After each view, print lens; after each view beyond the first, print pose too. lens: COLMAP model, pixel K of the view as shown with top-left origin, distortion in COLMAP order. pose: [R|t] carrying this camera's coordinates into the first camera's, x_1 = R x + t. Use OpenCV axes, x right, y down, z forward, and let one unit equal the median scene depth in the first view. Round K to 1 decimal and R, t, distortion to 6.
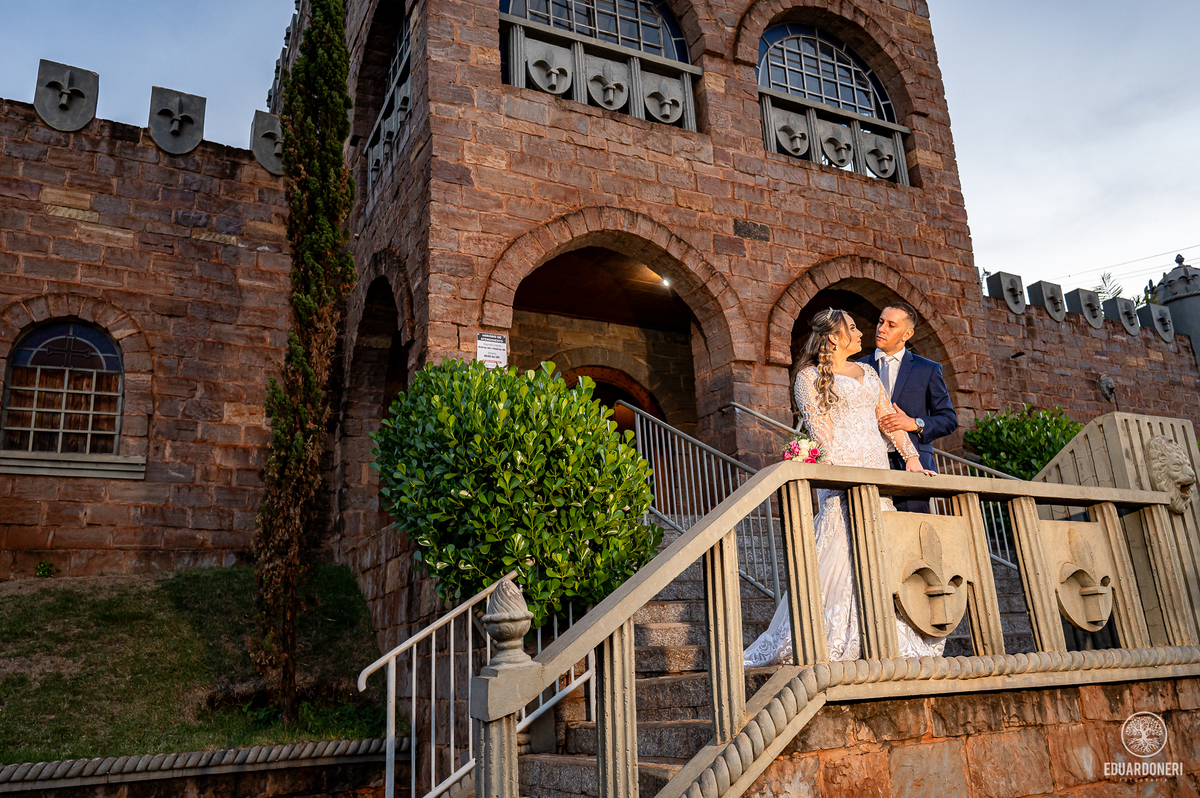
lens RADIAL K [[939.3, 0, 599.8], [0, 939.3, 398.4], [0, 0, 1]] dist [0.000525, -0.004207]
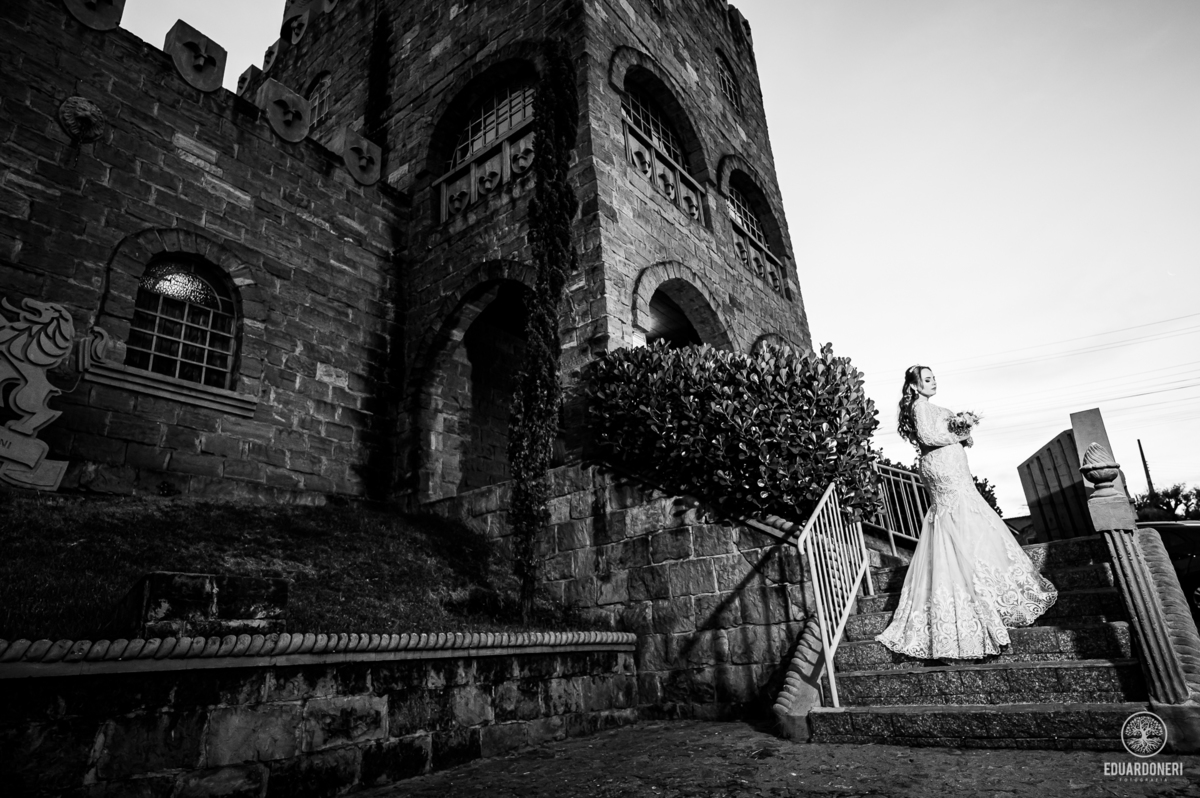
lens RADIAL K [[703.1, 0, 600.4], [0, 703.1, 395.3], [0, 0, 1]] dist [-0.004312, 0.001176]
pose [[0.899667, 0.143694, 0.412251, -0.449596], [-0.100196, 0.987036, -0.125380, 0.117944], [-0.424923, 0.071494, 0.902402, 0.110360]]
